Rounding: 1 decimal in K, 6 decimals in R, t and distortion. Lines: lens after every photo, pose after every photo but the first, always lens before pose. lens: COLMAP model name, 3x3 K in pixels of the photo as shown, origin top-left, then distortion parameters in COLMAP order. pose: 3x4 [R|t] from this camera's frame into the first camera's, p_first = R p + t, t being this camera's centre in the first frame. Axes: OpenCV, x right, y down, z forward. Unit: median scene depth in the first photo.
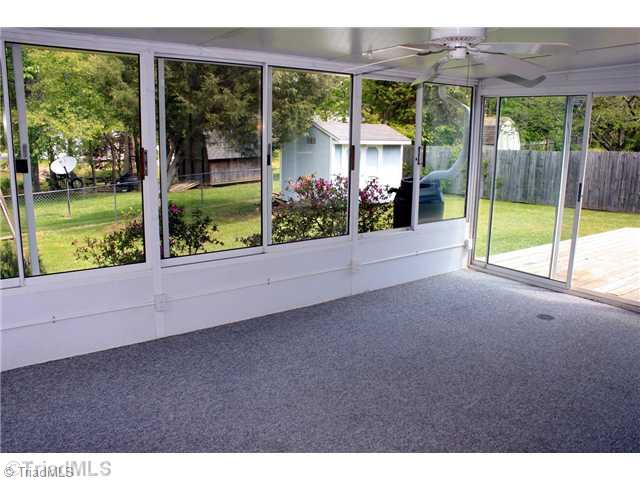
lens RADIAL K [[542.7, 0, 320.0], [0, 542.7, 240.0], [0, 0, 1]] dist [-0.151189, 0.138663]
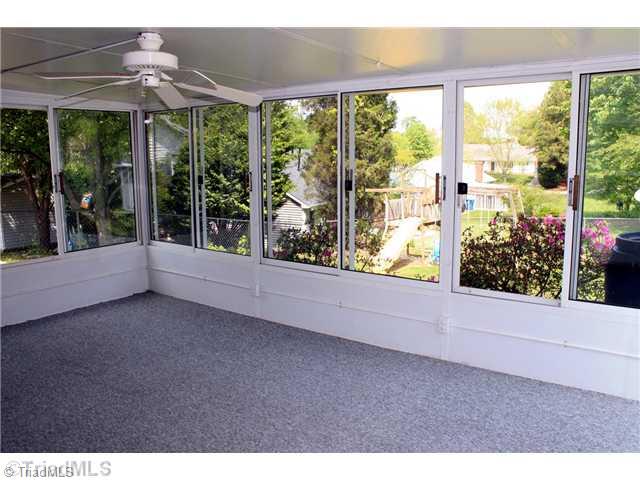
lens RADIAL K [[542.7, 0, 320.0], [0, 542.7, 240.0], [0, 0, 1]] dist [-0.151189, 0.138663]
pose [[0.287661, 0.121942, -0.949938, 0.926596], [-0.193541, 0.978799, 0.067039, -0.111477], [0.937973, 0.164567, 0.305163, 0.721356]]
